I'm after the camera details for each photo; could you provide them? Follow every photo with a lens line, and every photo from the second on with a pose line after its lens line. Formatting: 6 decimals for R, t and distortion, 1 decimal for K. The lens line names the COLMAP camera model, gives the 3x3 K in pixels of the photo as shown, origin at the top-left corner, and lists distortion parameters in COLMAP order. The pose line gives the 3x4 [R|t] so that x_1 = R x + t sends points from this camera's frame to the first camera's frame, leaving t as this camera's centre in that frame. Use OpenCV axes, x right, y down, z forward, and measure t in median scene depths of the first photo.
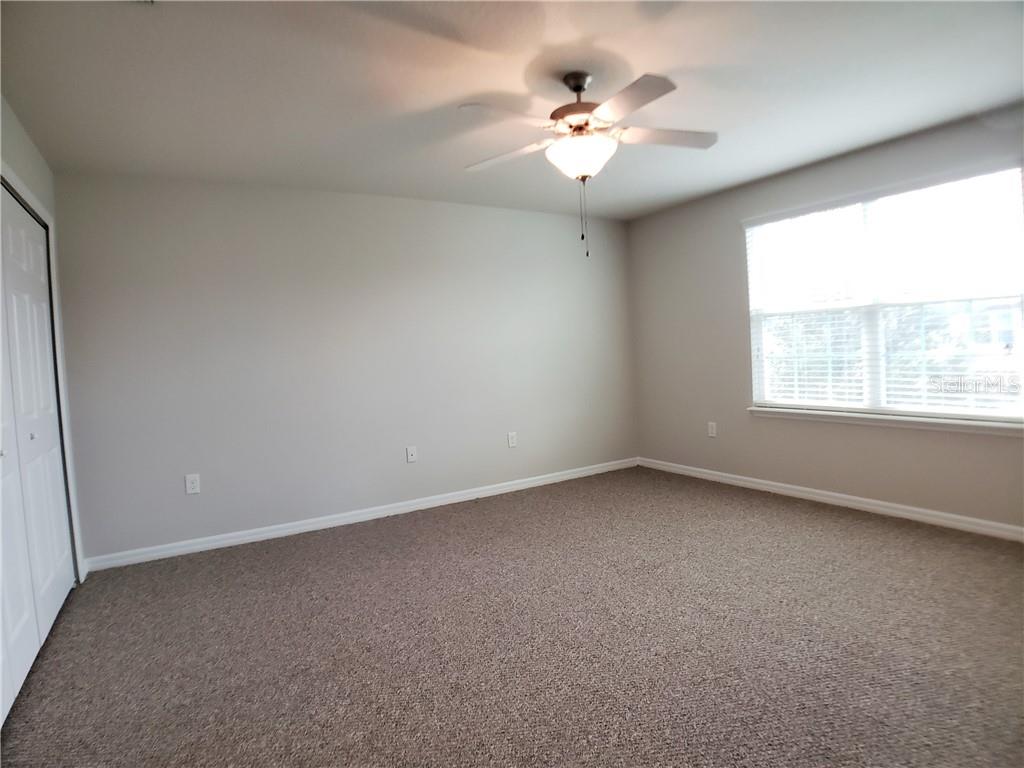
lens RADIAL K [[574.9, 0, 518.0], [0, 574.9, 376.0], [0, 0, 1]] dist [-0.088535, 0.001106]
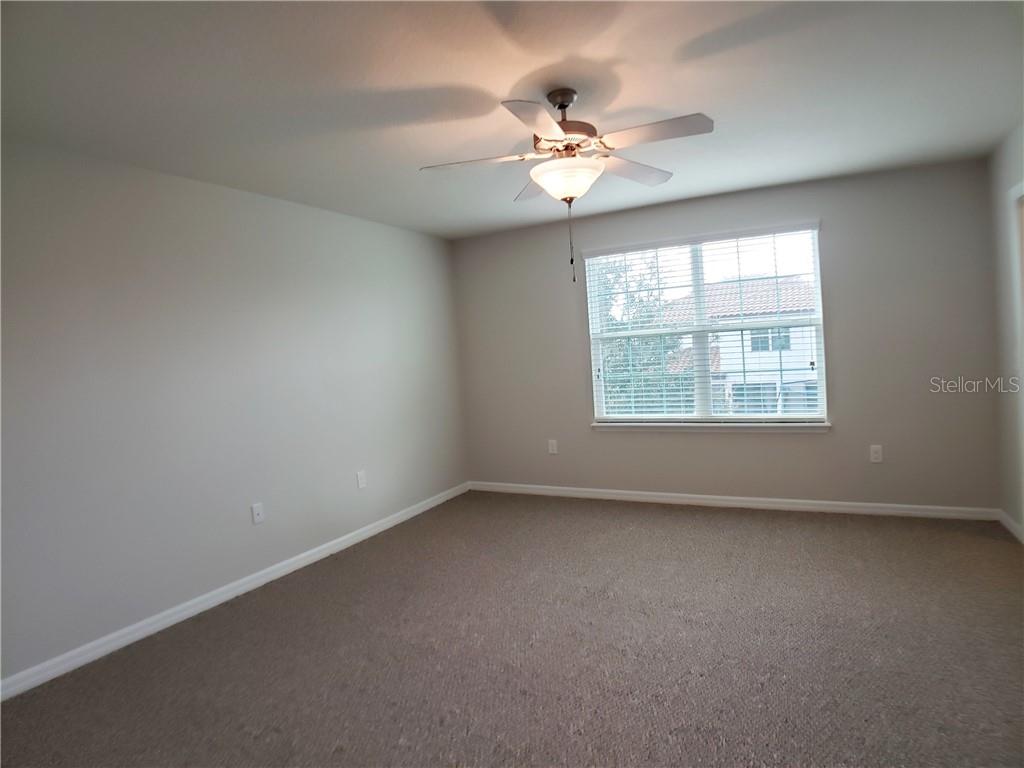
lens RADIAL K [[574.9, 0, 543.0], [0, 574.9, 377.8], [0, 0, 1]] dist [-0.088535, 0.001106]
pose [[0.849798, -0.029539, 0.526280, -0.352081], [0.042995, 0.998986, -0.013354, -0.031452], [-0.525352, 0.033975, 0.850206, 0.178620]]
